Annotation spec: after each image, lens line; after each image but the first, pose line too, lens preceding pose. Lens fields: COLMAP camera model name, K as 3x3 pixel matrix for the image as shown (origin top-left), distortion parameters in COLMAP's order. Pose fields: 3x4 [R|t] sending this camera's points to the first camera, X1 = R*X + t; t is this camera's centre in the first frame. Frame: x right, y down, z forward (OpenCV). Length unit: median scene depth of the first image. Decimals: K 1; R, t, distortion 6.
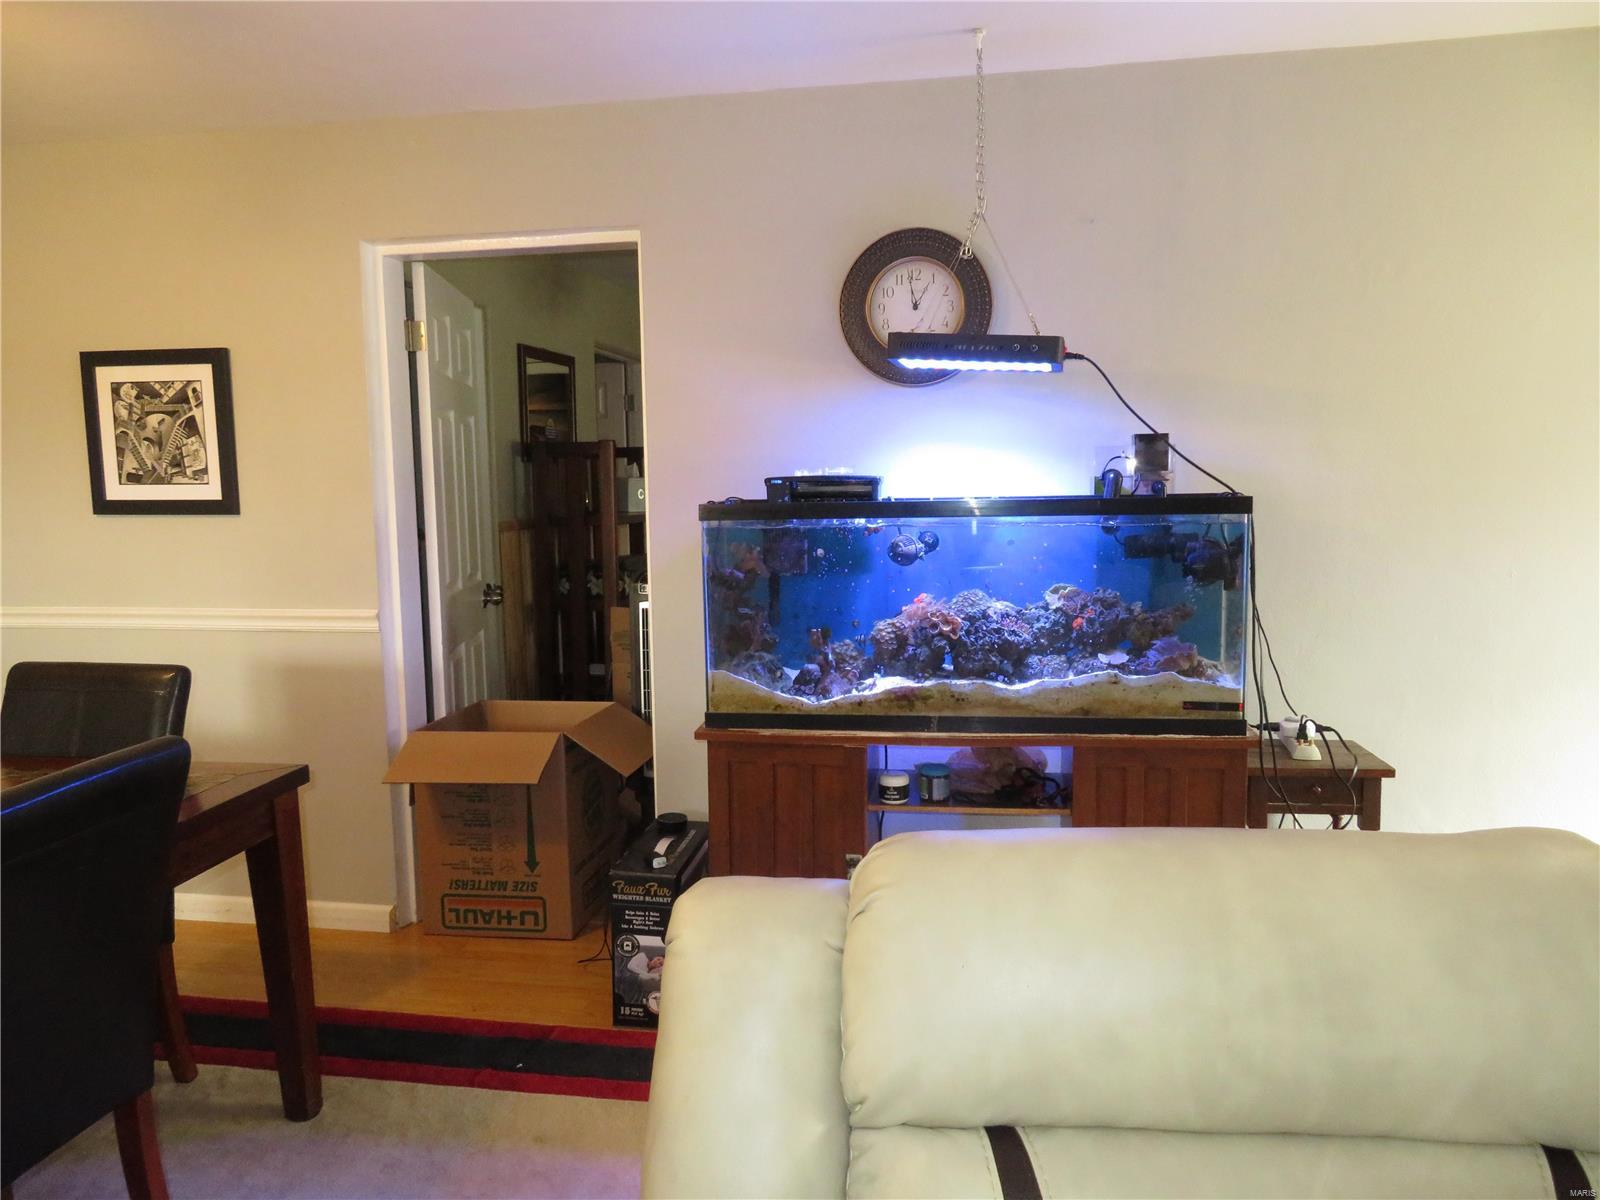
lens RADIAL K [[1129.3, 0, 807.5], [0, 1129.3, 600.3], [0, 0, 1]] dist [-0.014011, 0.003332]
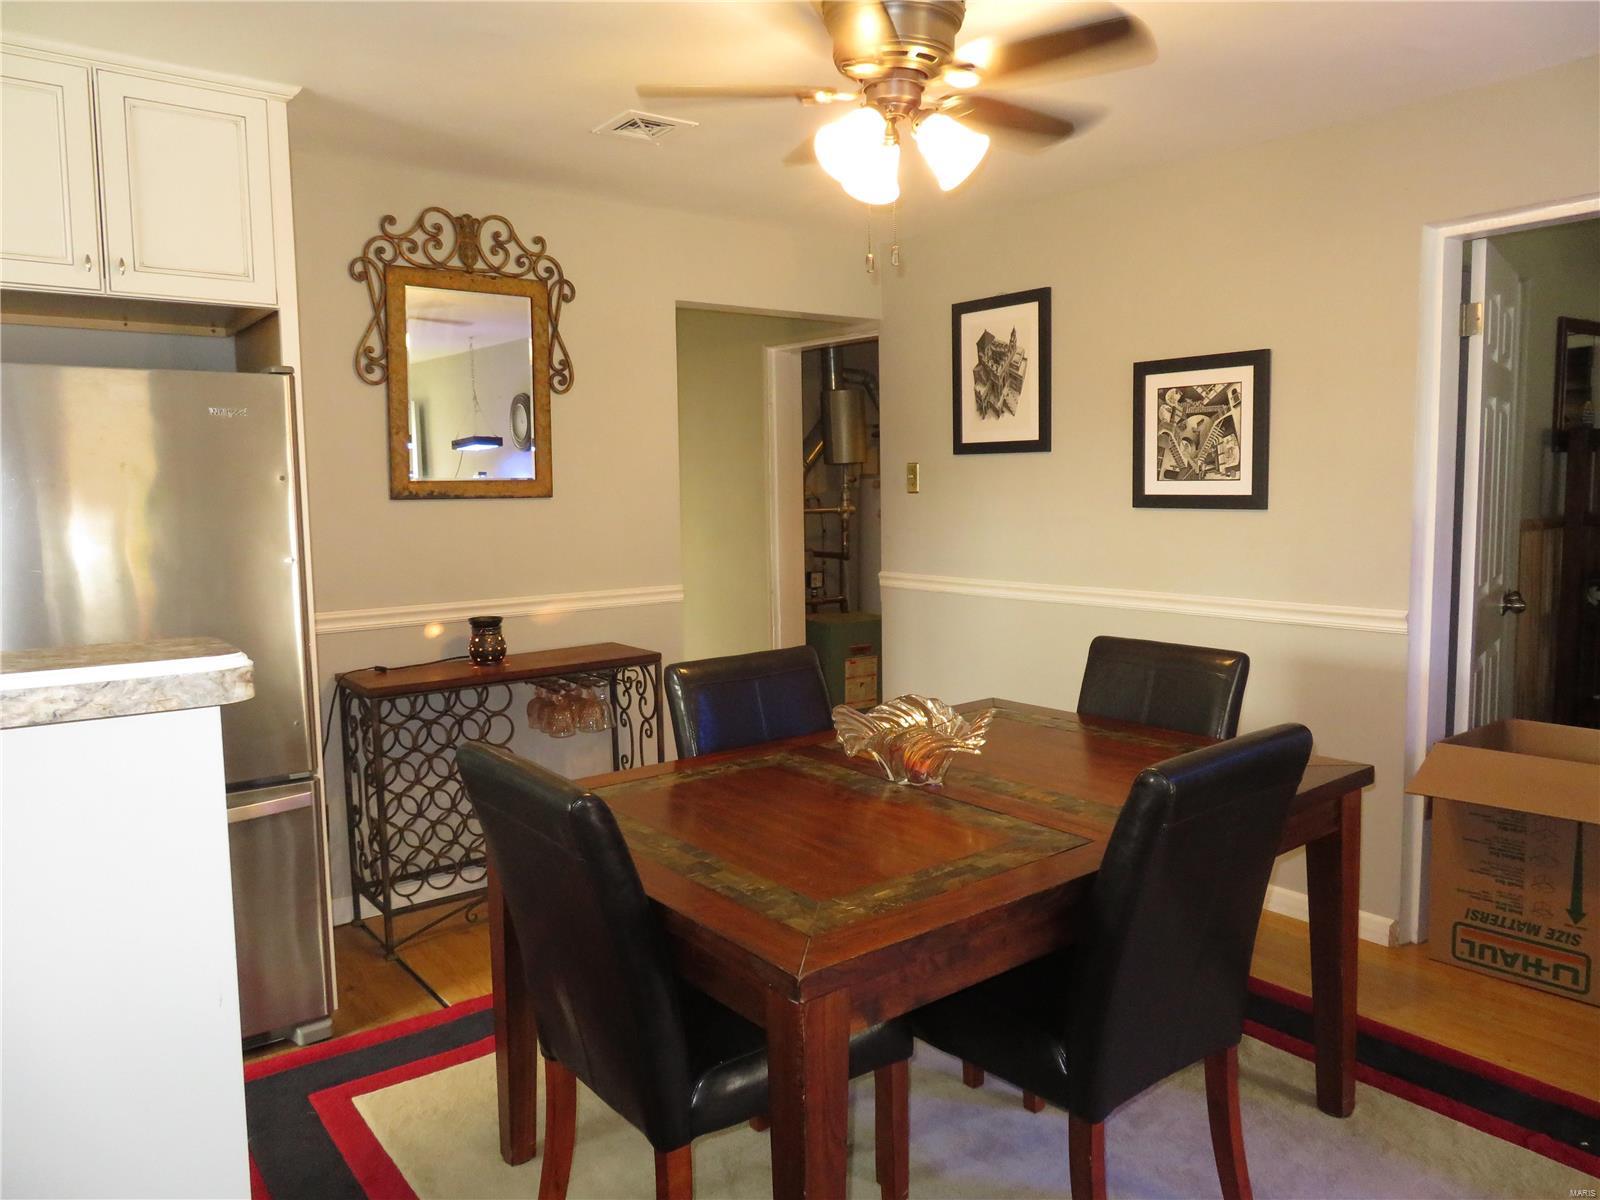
lens RADIAL K [[1129.3, 0, 806.4], [0, 1129.3, 597.9], [0, 0, 1]] dist [-0.014011, 0.003332]
pose [[0.734900, 0.066021, -0.674954, -0.111111], [-0.061051, 0.997650, 0.031113, -0.001453], [0.675421, 0.018342, 0.737204, -0.049559]]
